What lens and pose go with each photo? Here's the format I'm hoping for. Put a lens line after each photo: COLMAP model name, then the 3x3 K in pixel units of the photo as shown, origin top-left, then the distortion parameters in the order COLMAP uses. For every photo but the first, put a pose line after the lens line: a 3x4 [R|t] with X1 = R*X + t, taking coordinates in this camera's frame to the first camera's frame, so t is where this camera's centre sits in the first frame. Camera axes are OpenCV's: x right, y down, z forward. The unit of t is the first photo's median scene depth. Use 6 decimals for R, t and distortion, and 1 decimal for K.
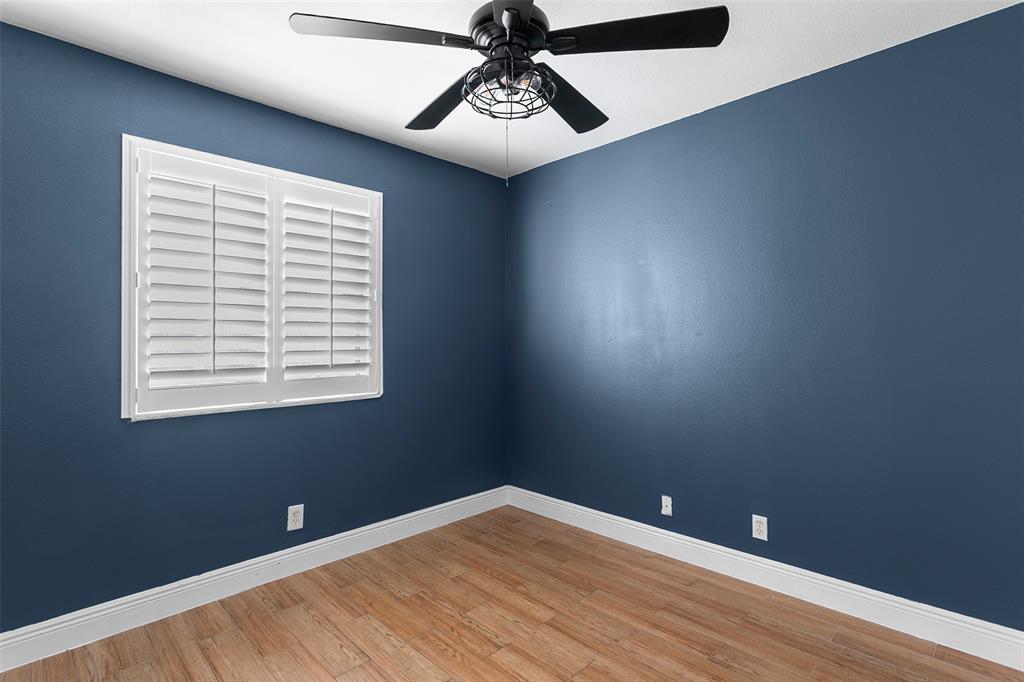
lens RADIAL K [[496.4, 0, 509.2], [0, 496.4, 342.9], [0, 0, 1]] dist [0.001237, 0.000599]
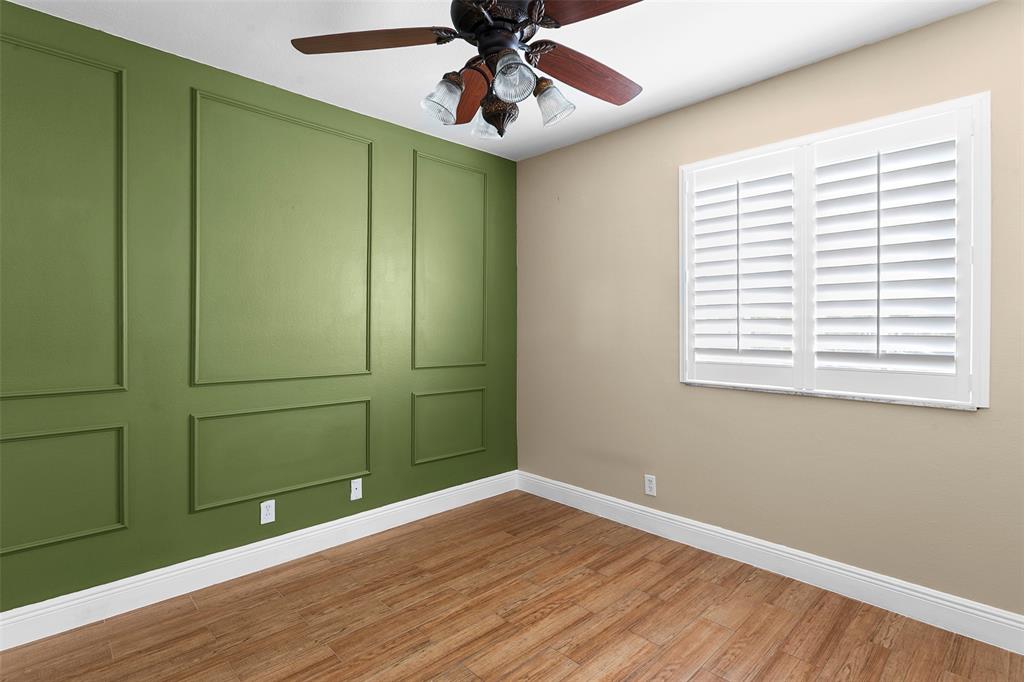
lens RADIAL K [[496.4, 0, 509.1], [0, 496.4, 331.0], [0, 0, 1]] dist [0.001237, 0.000599]
pose [[-0.011658, 0.014797, -0.999823, 0.468601], [0.000008, 0.999891, 0.014798, -0.003611], [0.999932, 0.000164, -0.011657, 0.468921]]
